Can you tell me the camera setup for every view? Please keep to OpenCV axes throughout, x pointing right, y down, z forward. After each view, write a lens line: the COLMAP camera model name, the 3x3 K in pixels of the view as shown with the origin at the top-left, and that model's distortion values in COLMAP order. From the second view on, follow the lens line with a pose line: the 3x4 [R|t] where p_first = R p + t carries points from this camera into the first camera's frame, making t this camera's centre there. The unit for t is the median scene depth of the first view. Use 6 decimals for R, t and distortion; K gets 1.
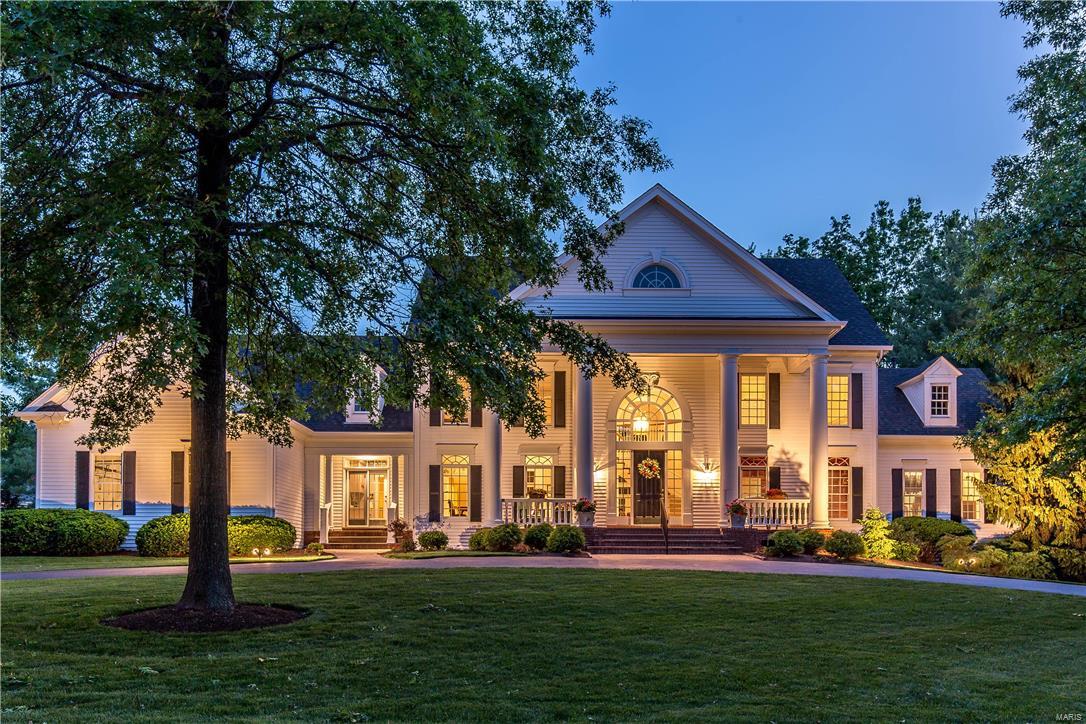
lens RADIAL K [[808.4, 0, 543.0], [0, 808.4, 362.0], [0, 0, 1]] dist [0.007433, -0.000311]
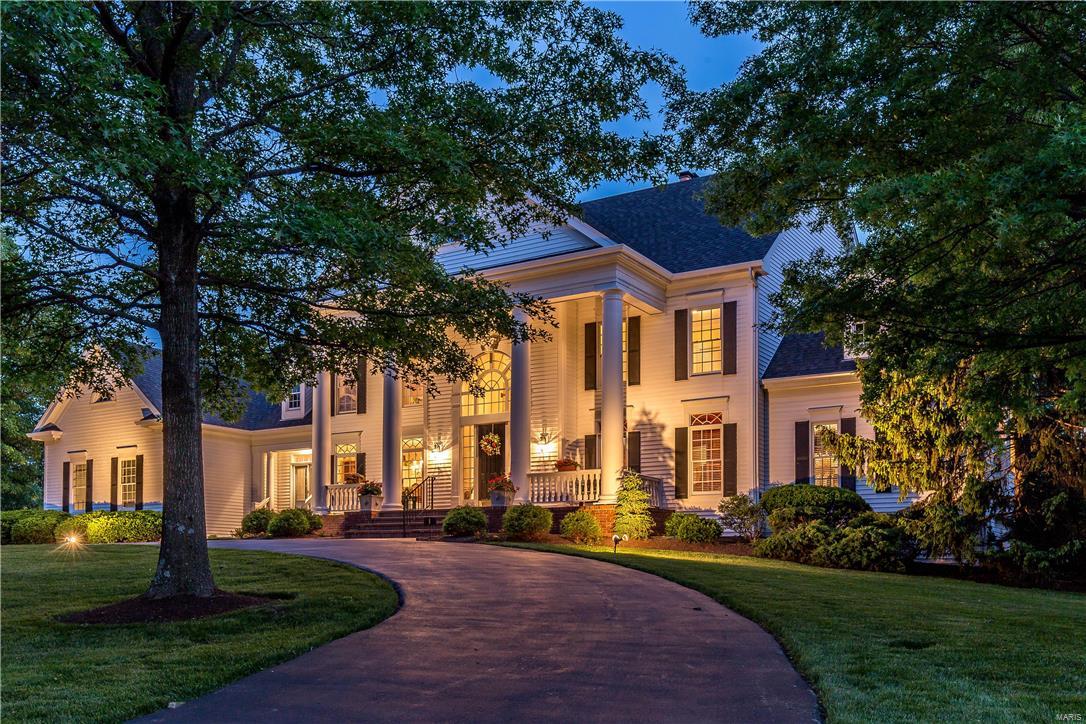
lens RADIAL K [[974.8, 0, 543.0], [0, 974.8, 362.0], [0, 0, 1]] dist [0.014183, 0.006606]
pose [[0.854604, -0.110498, -0.507388, 0.715894], [0.124667, 0.992180, -0.006096, 0.055052], [0.504094, -0.058044, 0.861696, 0.115036]]
